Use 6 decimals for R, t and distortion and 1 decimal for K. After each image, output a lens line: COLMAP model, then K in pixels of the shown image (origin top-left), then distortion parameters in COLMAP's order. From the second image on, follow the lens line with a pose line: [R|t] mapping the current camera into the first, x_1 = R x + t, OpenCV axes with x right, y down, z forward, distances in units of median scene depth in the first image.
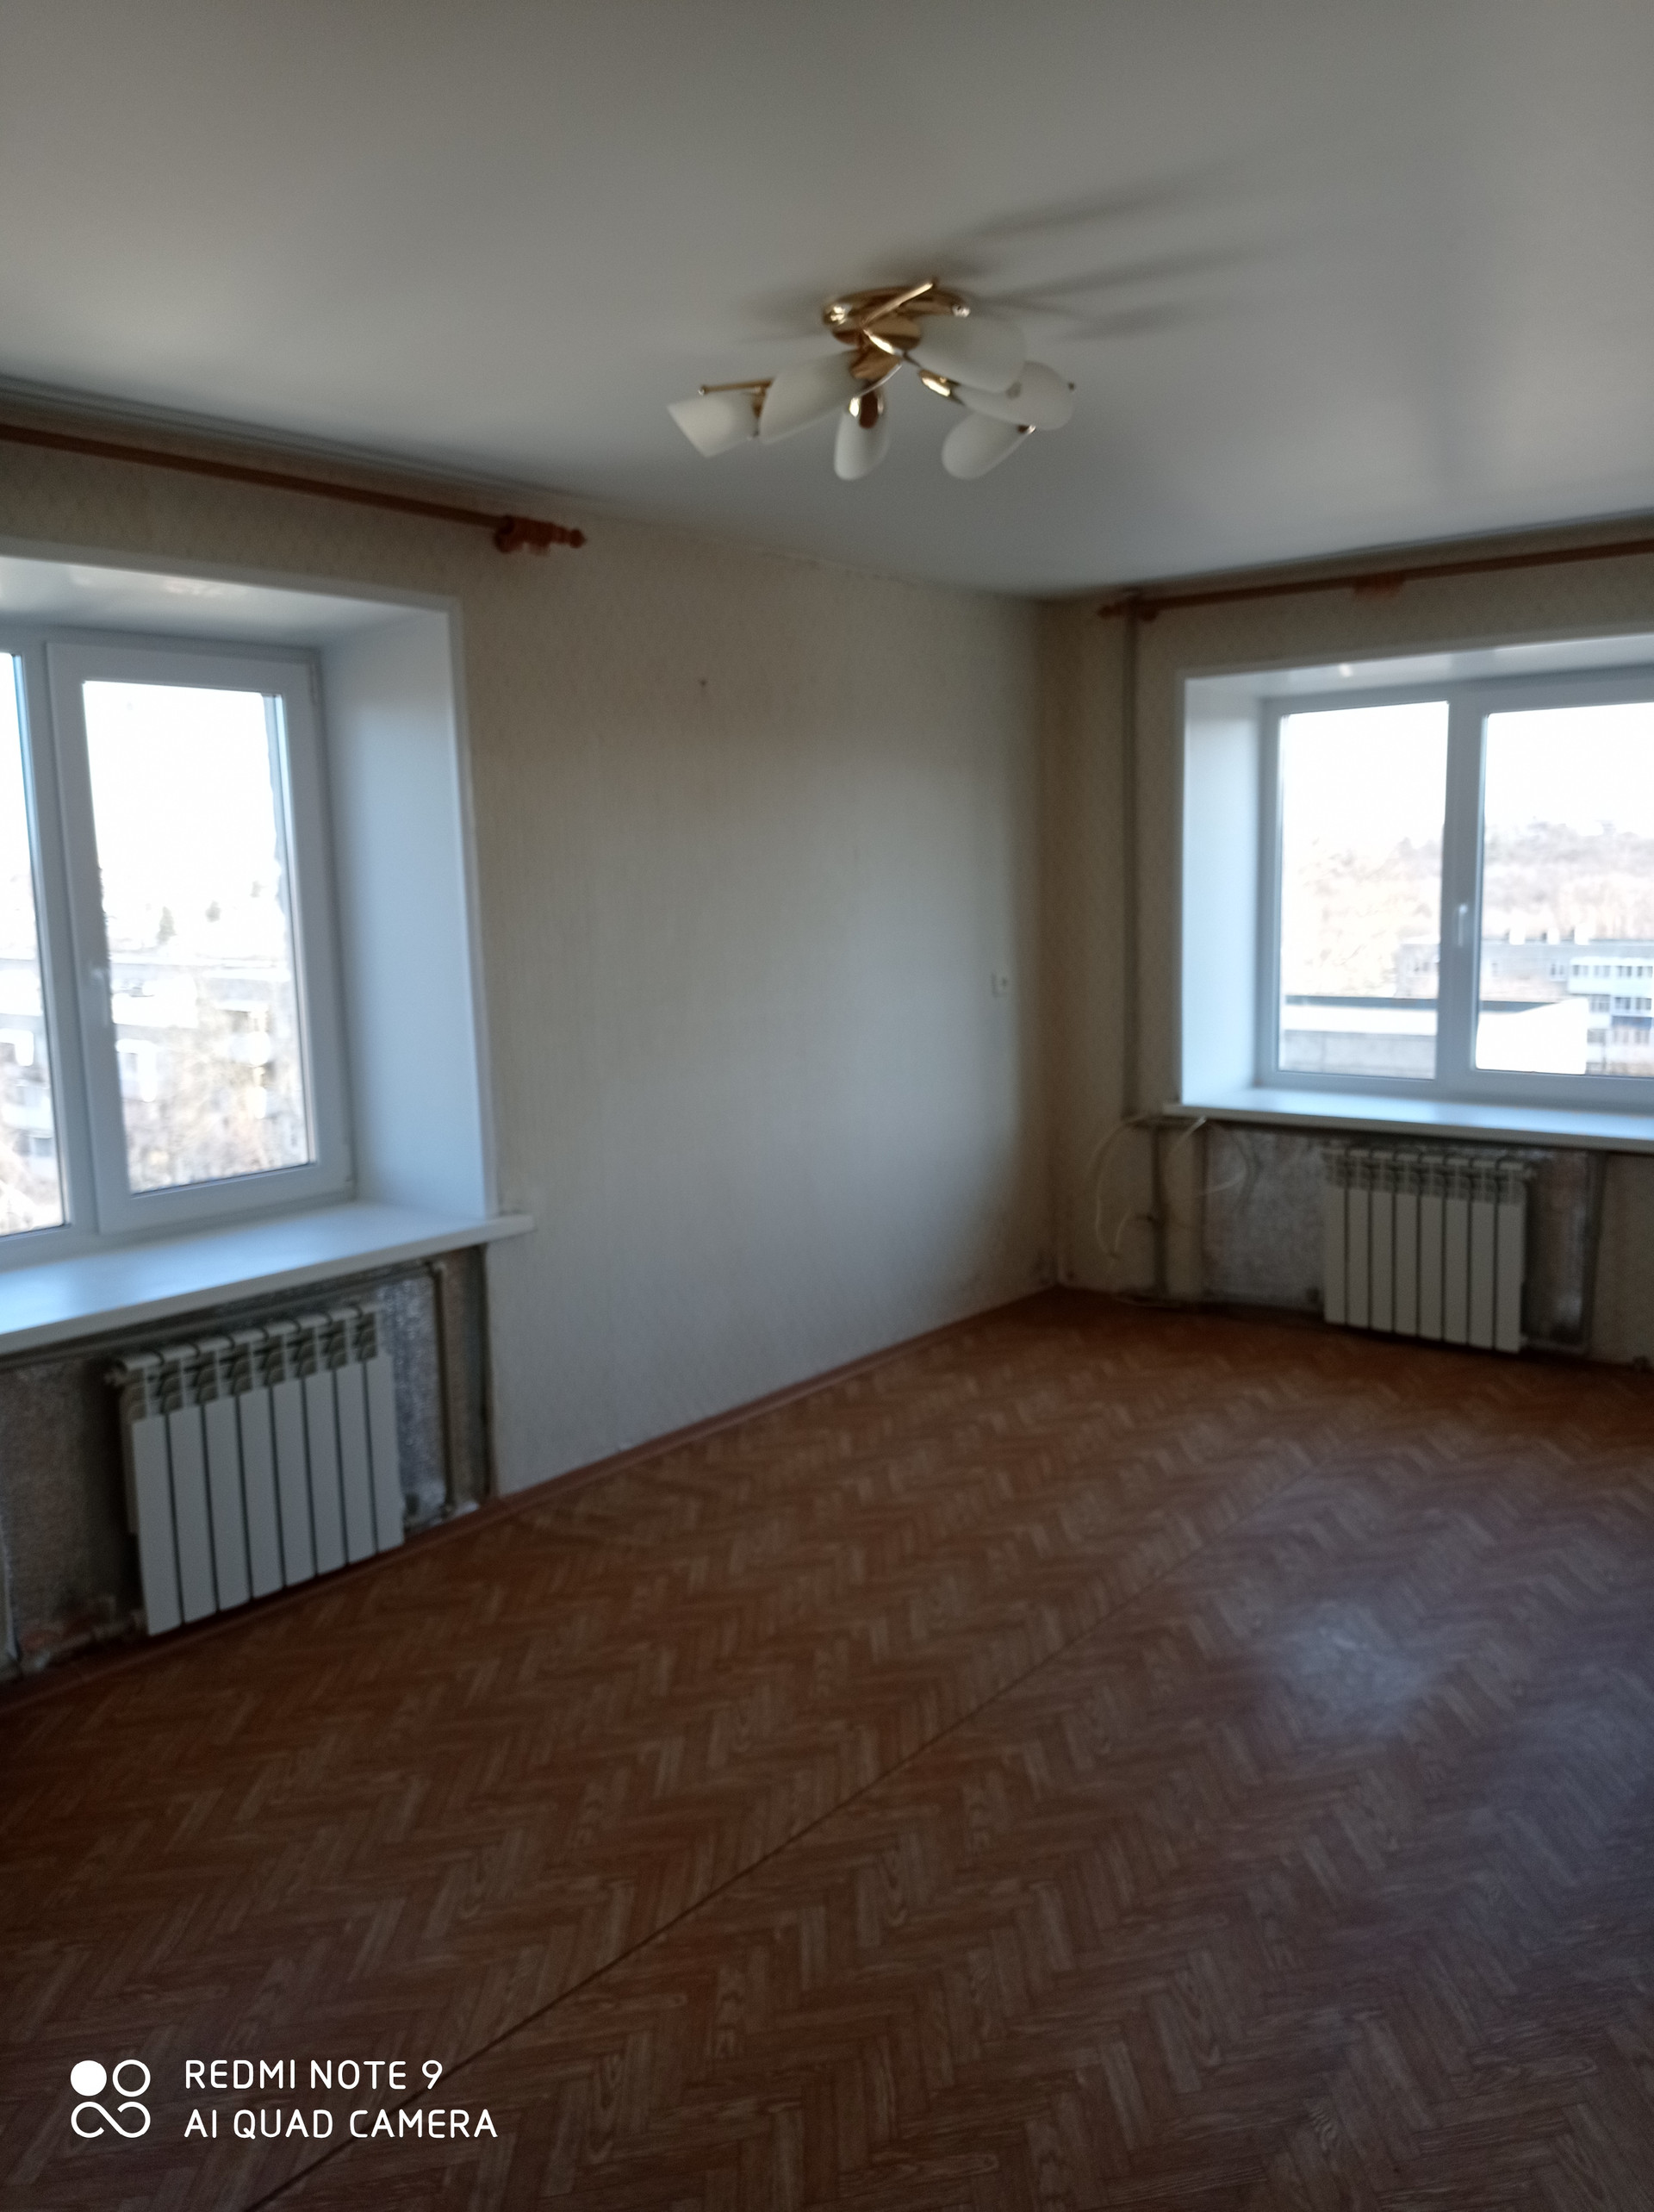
lens RADIAL K [[1656.5, 0, 827.4], [0, 1656.5, 1094.9], [0, 0, 1]] dist [0.036078, -0.032665]
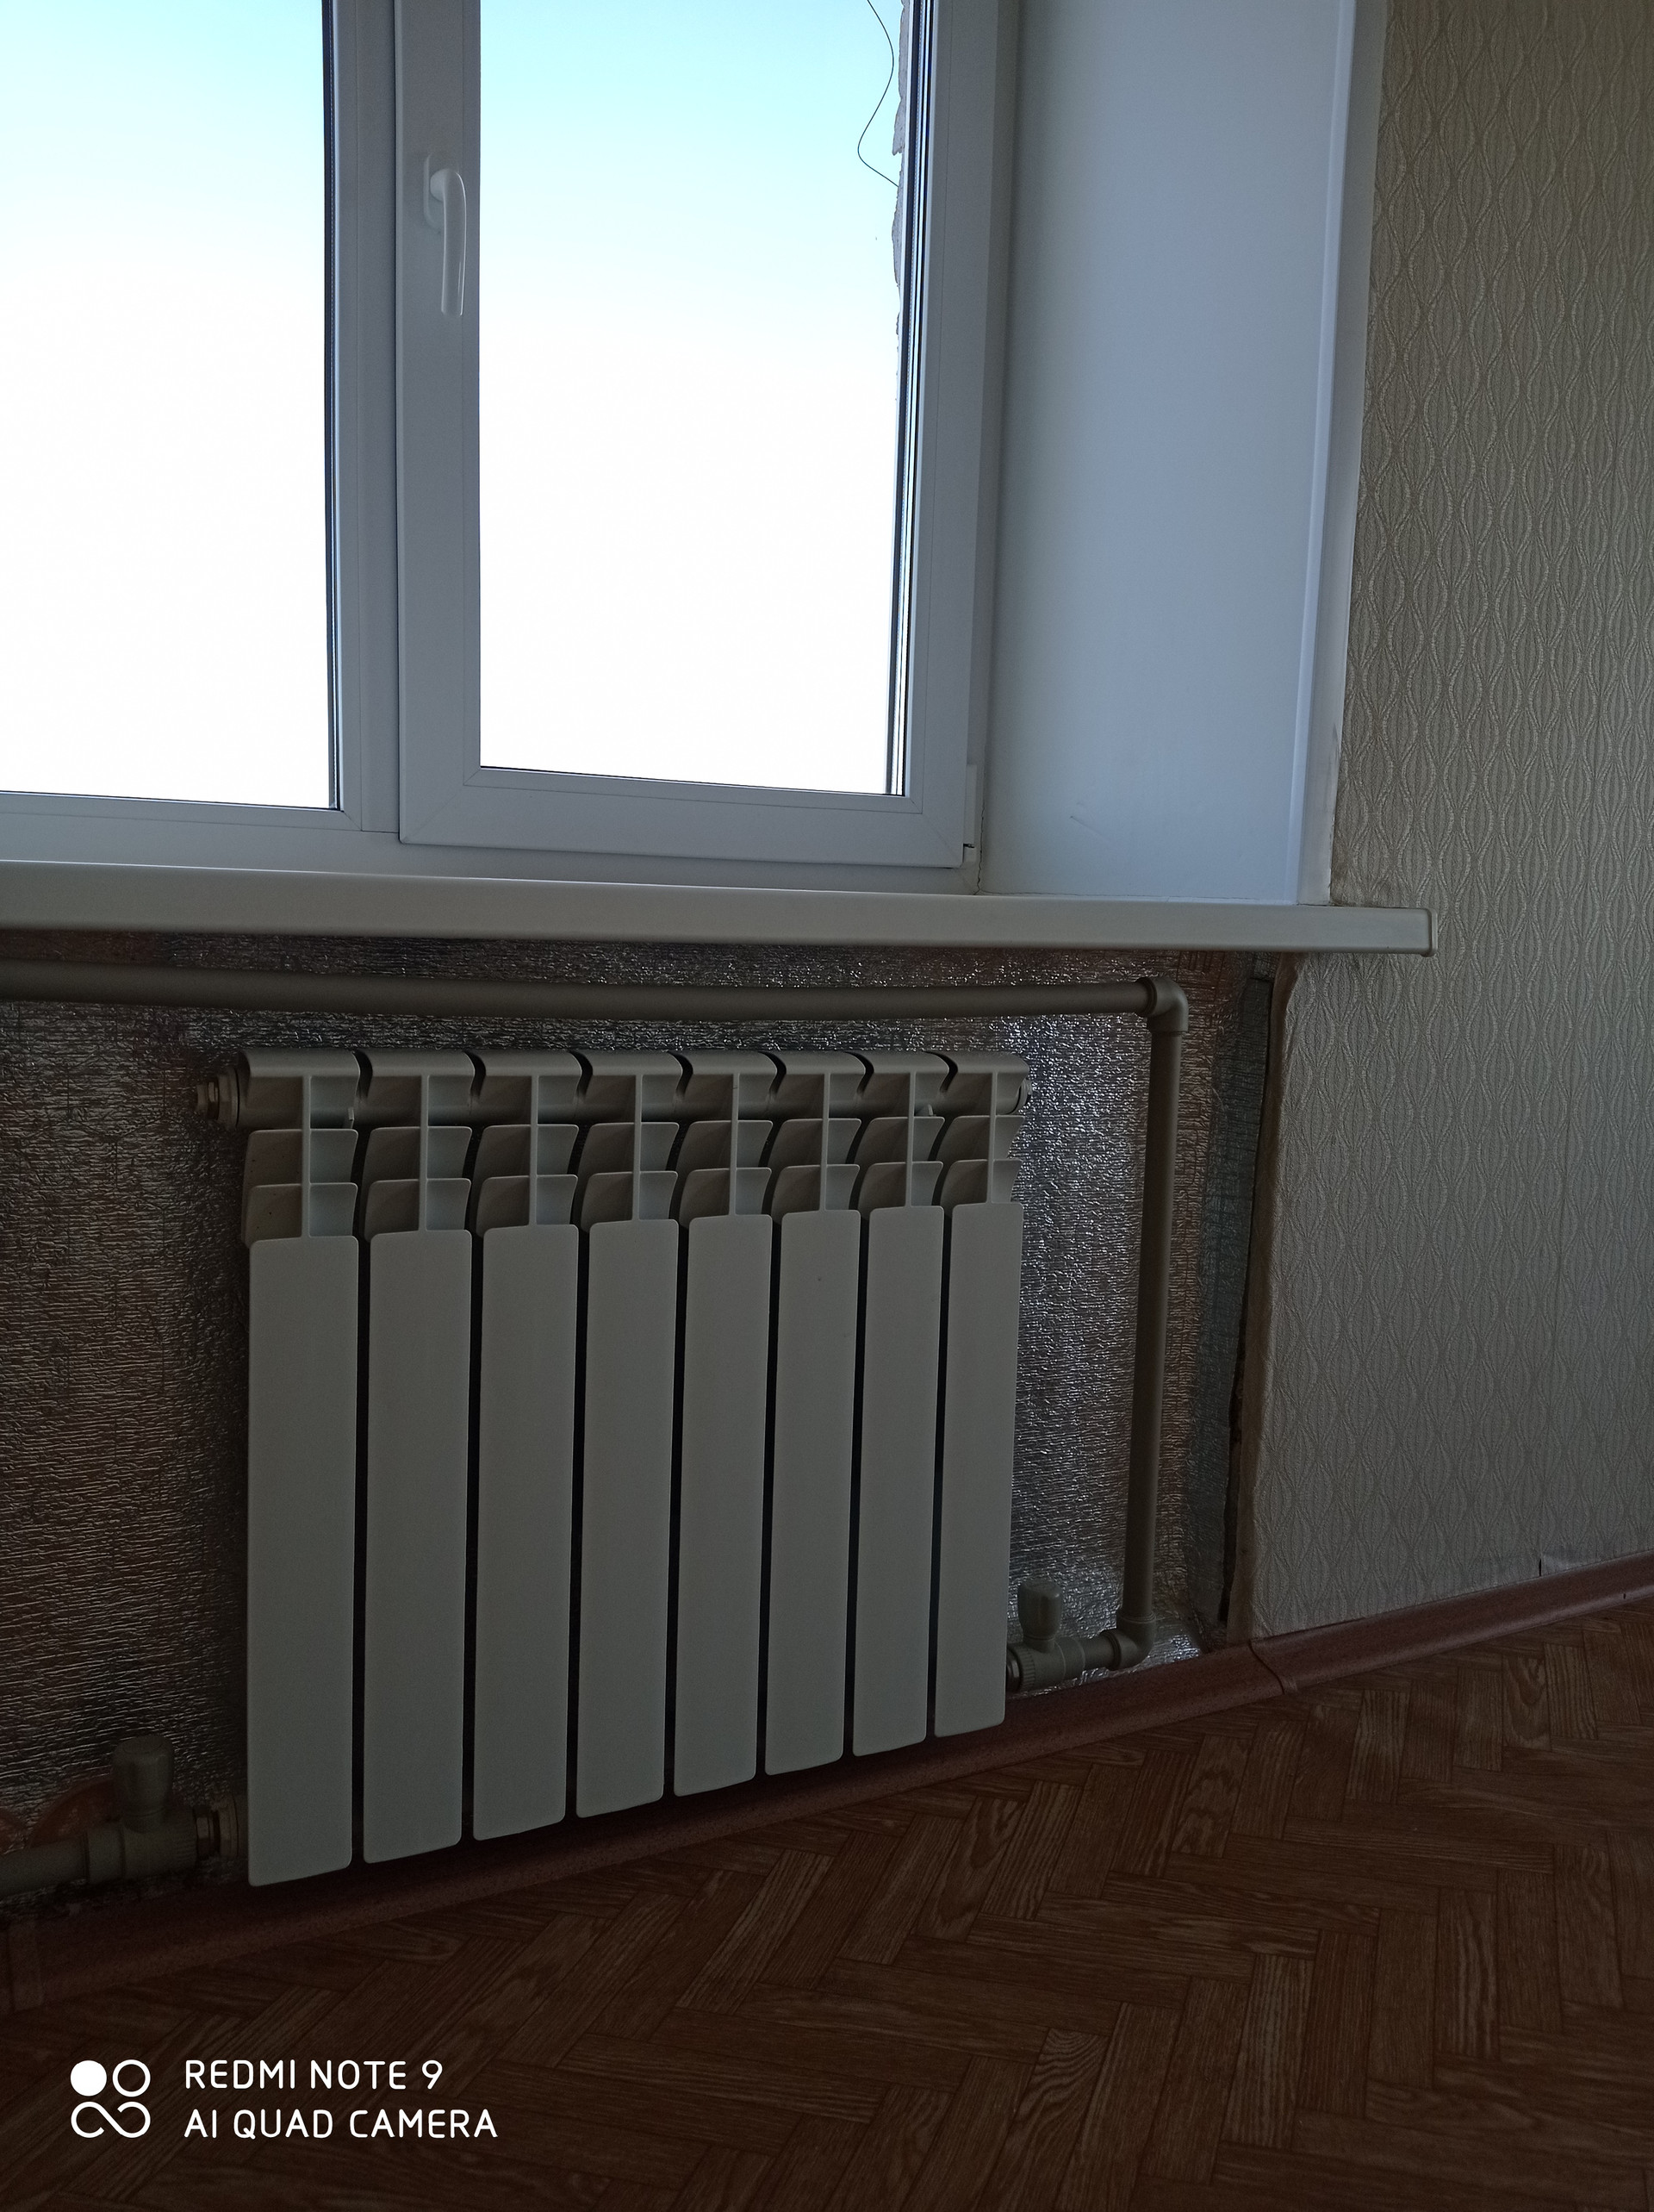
lens RADIAL K [[1656.5, 0, 827.4], [0, 1656.5, 1094.9], [0, 0, 1]] dist [0.036078, -0.032665]
pose [[0.922463, 0.099745, -0.372979, -0.163308], [-0.107040, 0.994254, 0.001155, 0.131729], [0.370951, 0.038858, 0.927839, 0.623239]]
